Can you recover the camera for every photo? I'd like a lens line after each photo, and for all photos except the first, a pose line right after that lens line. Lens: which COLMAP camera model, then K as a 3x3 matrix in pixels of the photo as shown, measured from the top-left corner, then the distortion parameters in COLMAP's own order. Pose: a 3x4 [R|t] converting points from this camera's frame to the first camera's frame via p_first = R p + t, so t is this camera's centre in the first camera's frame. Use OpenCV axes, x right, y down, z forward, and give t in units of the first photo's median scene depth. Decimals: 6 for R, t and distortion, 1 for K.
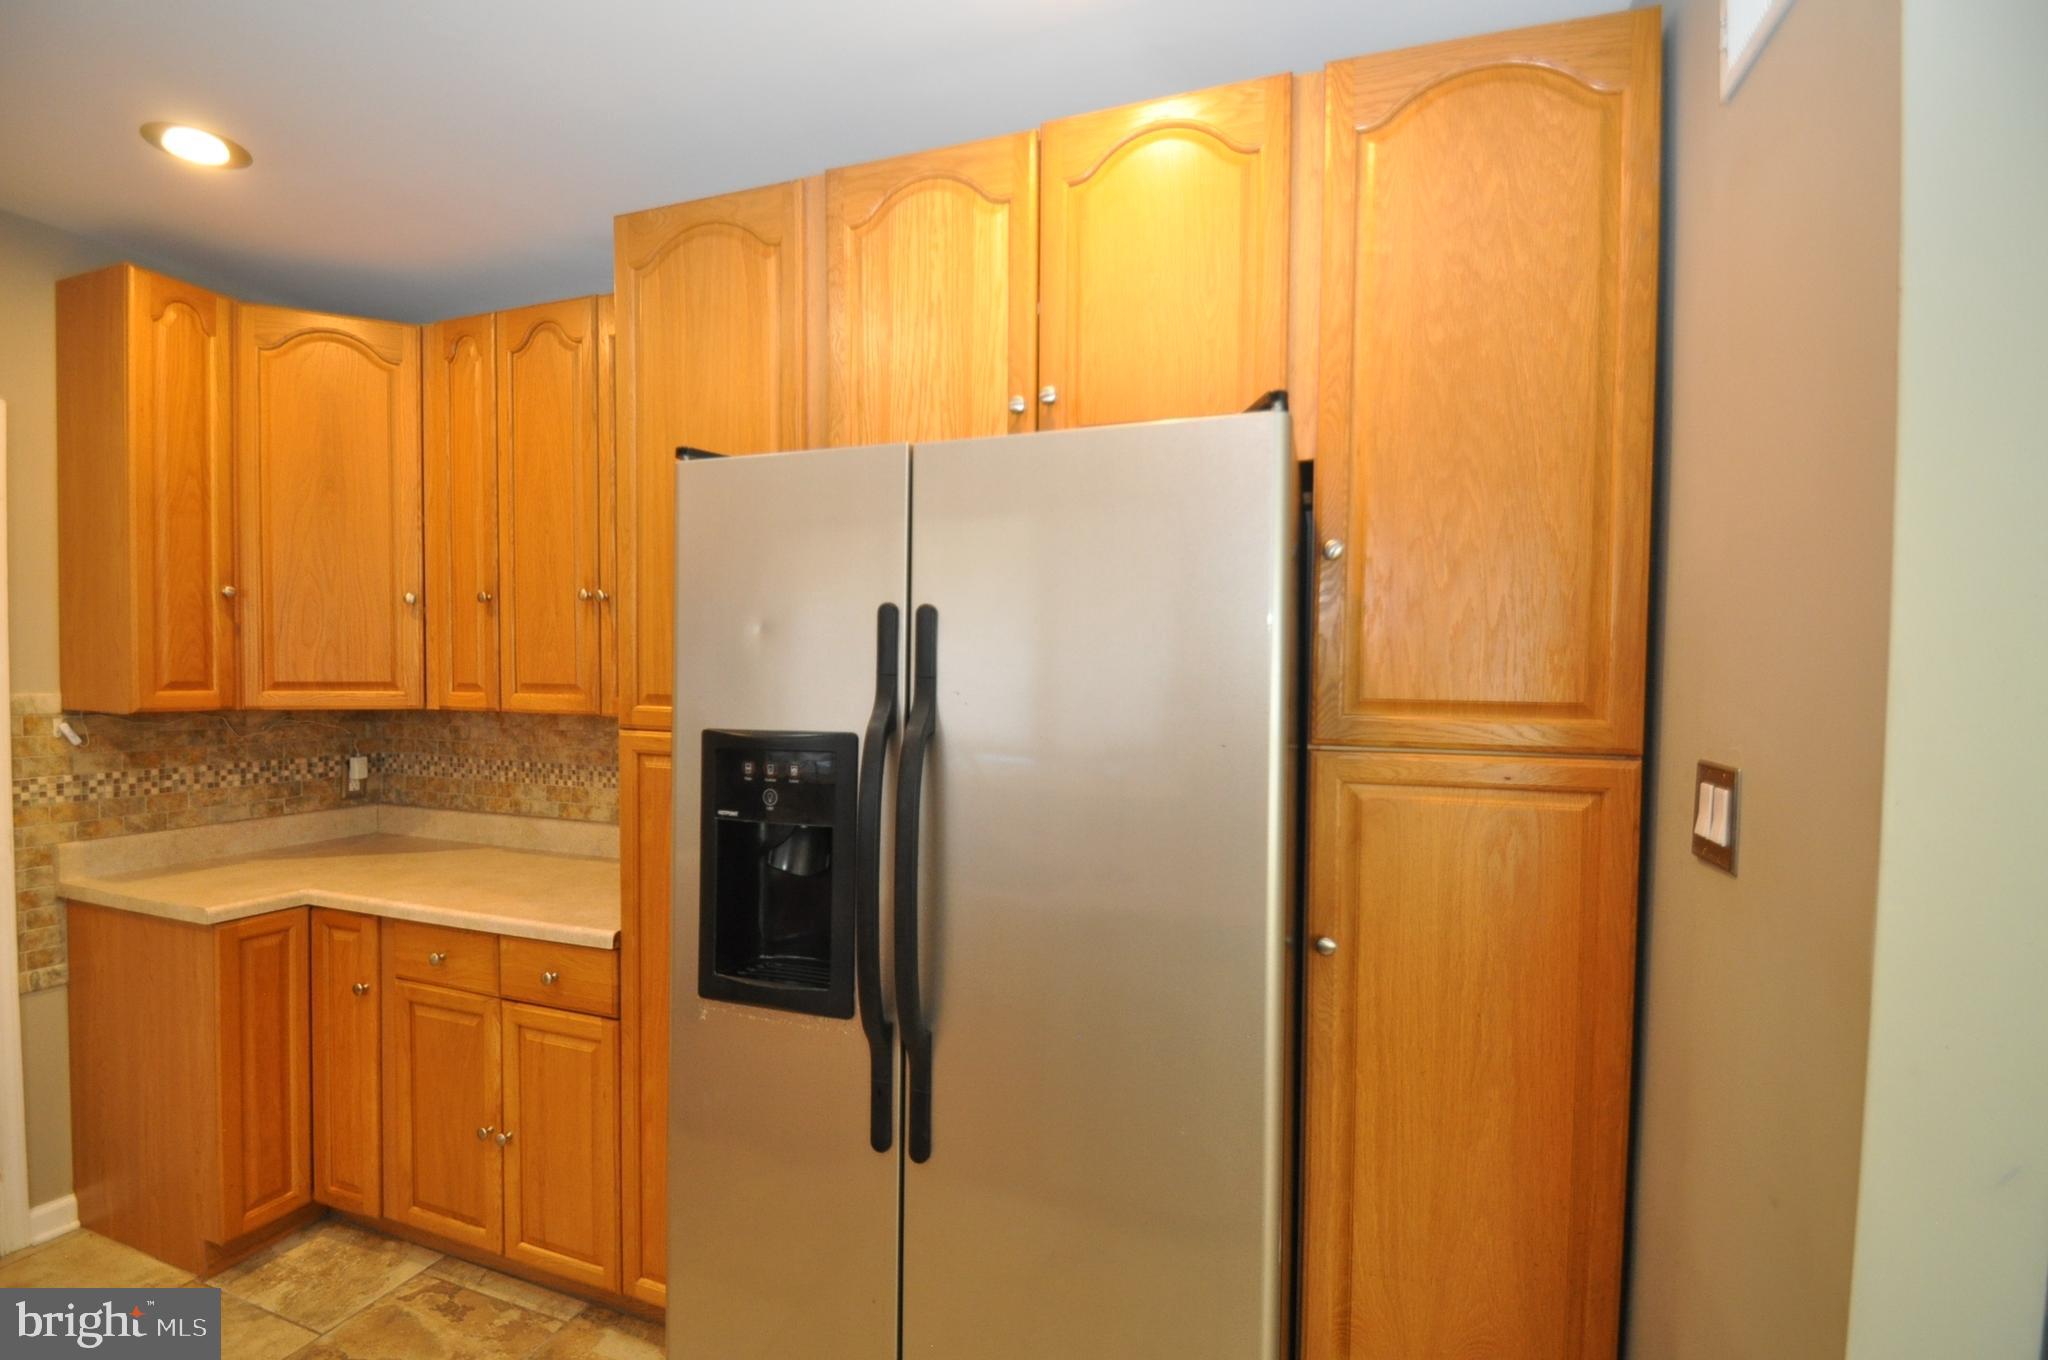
lens RADIAL K [[916.2, 0, 1022.6], [0, 916.2, 703.8], [0, 0, 1]] dist [0.001938, -0.012554]
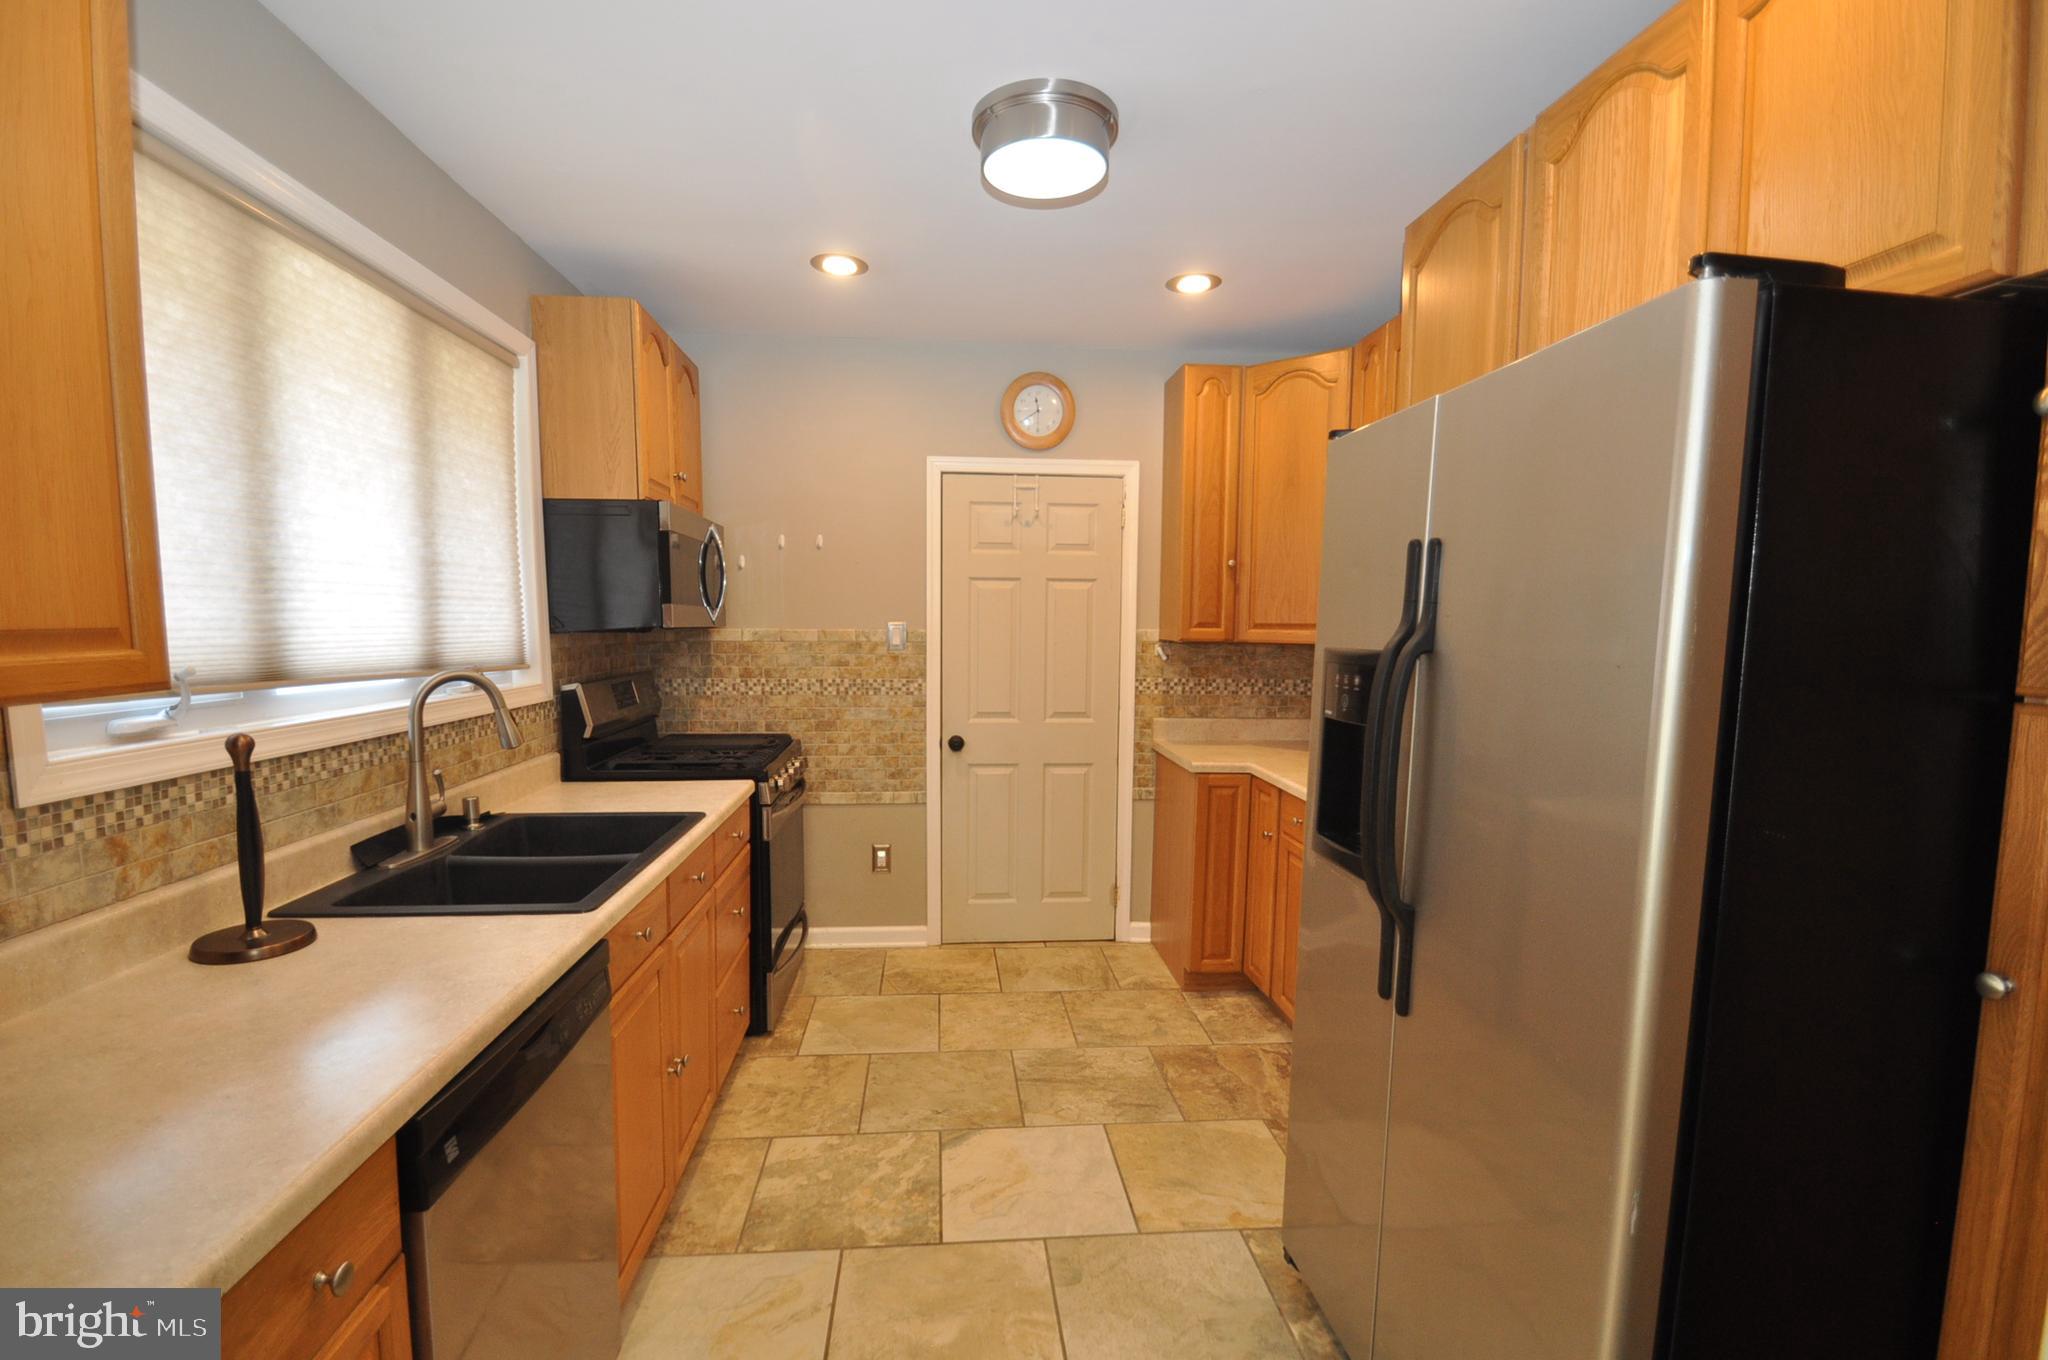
lens RADIAL K [[893.1, 0, 1007.2], [0, 893.1, 702.0], [0, 0, 1]] dist [0.004049, -0.016644]
pose [[0.420922, 0.076771, -0.903842, 0.357056], [-0.035107, 0.997044, 0.068338, 0.019589], [0.906417, 0.002966, 0.422373, 0.029762]]
